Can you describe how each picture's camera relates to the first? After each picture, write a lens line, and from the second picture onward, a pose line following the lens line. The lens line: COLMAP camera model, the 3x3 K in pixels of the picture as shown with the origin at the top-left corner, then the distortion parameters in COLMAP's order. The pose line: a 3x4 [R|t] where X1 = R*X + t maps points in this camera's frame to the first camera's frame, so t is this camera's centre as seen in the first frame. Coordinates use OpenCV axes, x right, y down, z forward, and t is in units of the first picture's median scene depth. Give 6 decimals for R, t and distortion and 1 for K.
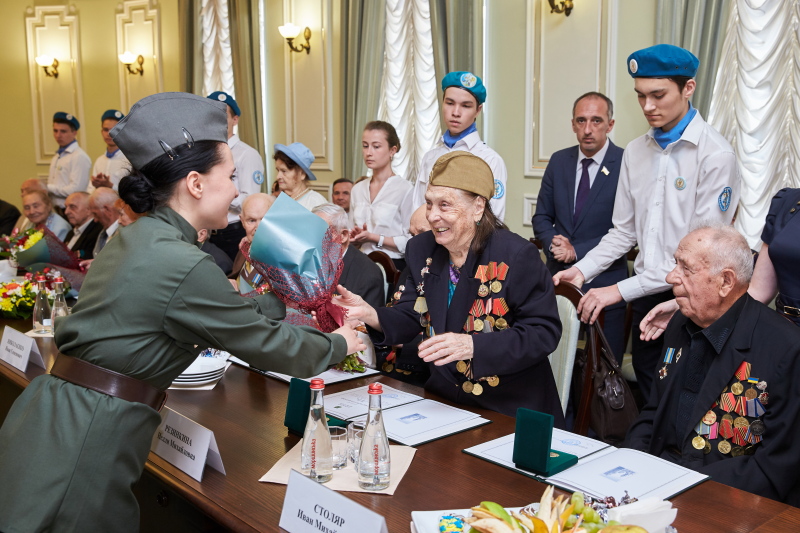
lens RADIAL K [[846.7, 0, 404.1], [0, 846.7, 255.6], [0, 0, 1]] dist [0.006964, 0.036636]
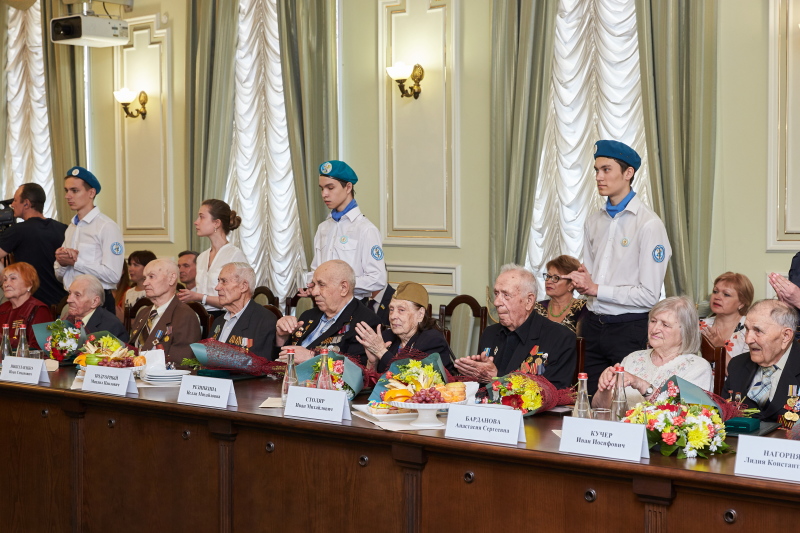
lens RADIAL K [[1273.0, 0, 400.0], [0, 1273.0, 266.5], [0, 0, 1]] dist [-0.009183, 0.027147]
pose [[0.984071, -0.011962, 0.177372, -0.098777], [0.027230, 0.996102, -0.083897, 0.057722], [-0.175677, 0.087390, 0.980561, -0.478508]]
